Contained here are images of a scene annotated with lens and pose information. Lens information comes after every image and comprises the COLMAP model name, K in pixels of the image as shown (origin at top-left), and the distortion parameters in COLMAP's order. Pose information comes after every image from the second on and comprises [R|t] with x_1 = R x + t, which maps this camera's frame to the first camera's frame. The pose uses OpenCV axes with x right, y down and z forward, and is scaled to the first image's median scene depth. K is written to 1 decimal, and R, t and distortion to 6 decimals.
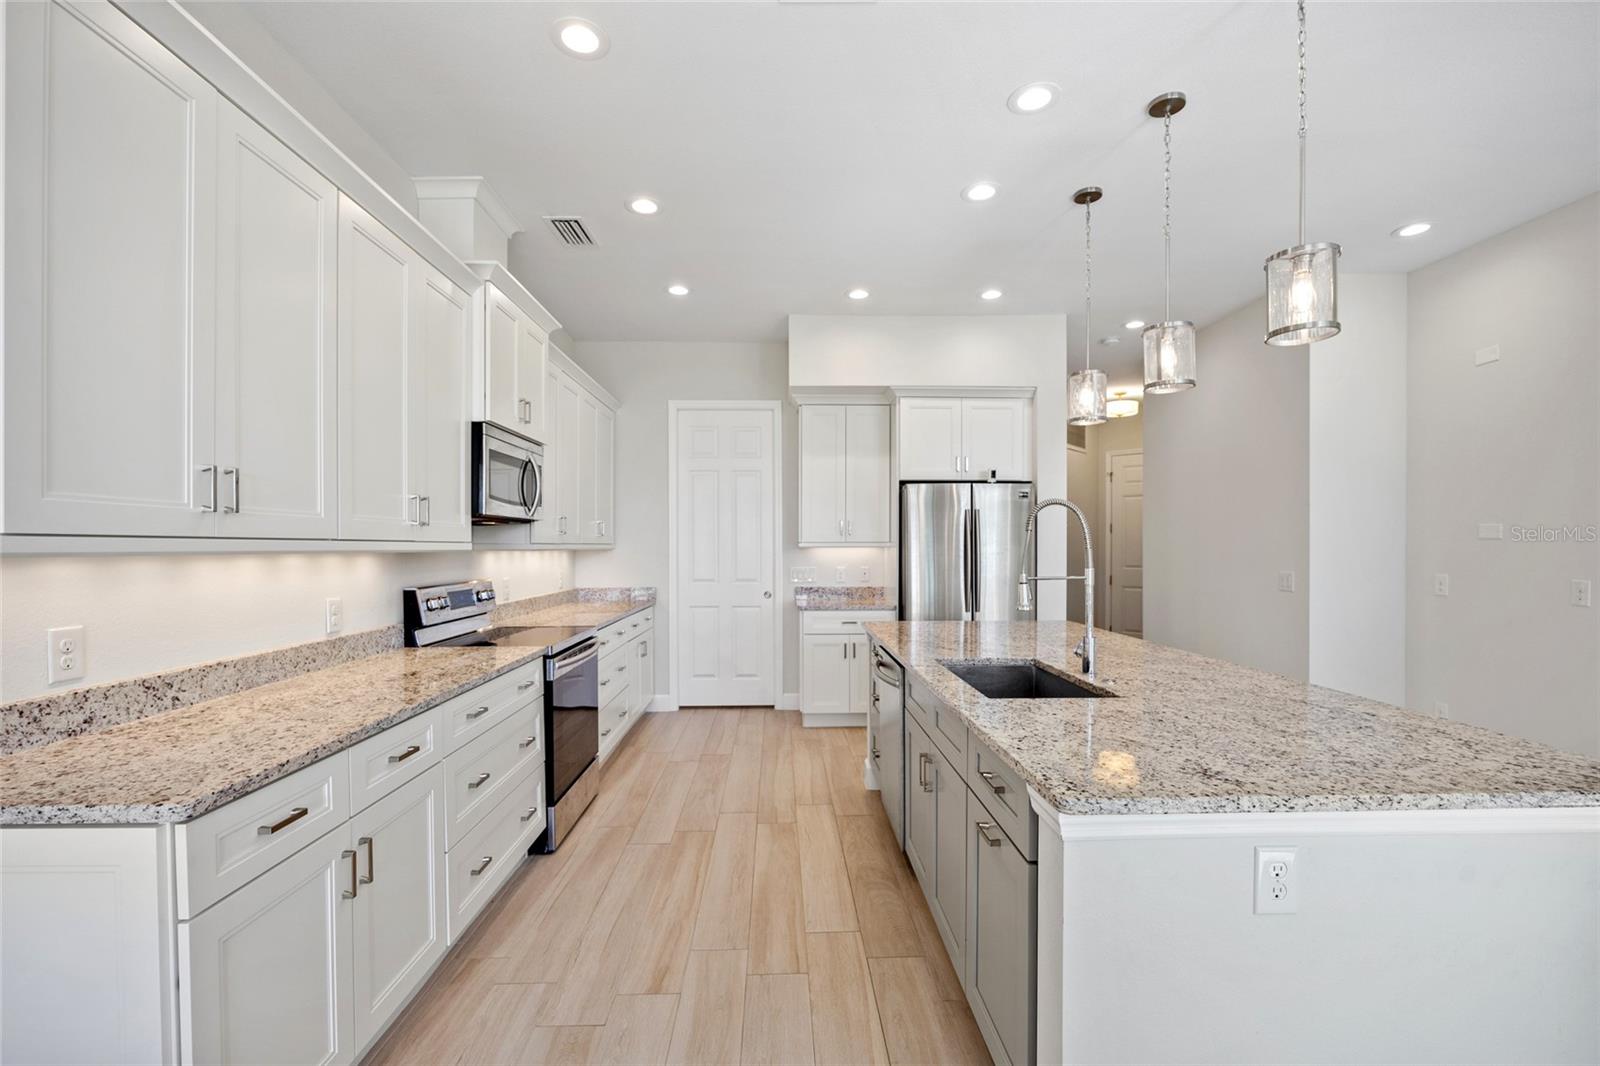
lens RADIAL K [[701.0, 0, 798.8], [0, 701.0, 547.7], [0, 0, 1]] dist [-0.008754, 0.000084]
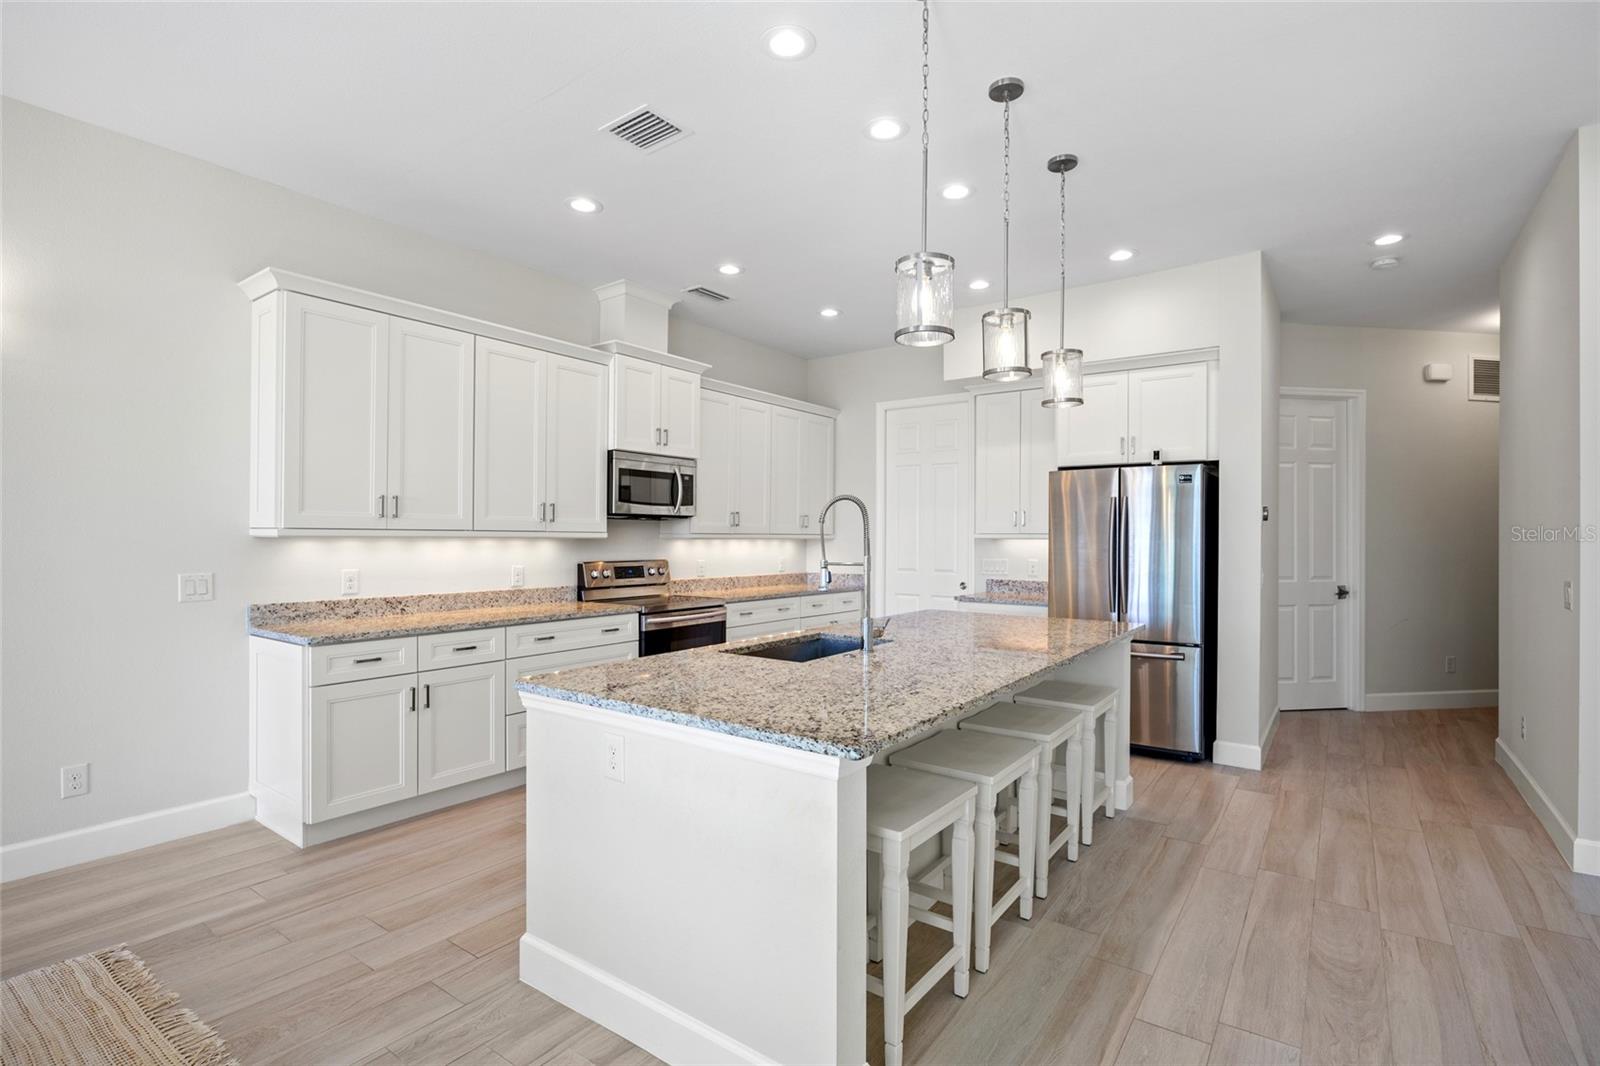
lens RADIAL K [[769.4, 0, 795.6], [0, 769.4, 534.5], [0, 0, 1]] dist [-0.011599, 0.001646]
pose [[0.788068, 0.003507, -0.615578, 0.778591], [-0.007820, 0.999960, -0.004314, 0.000536], [0.615538, 0.008213, 0.788064, -0.027085]]
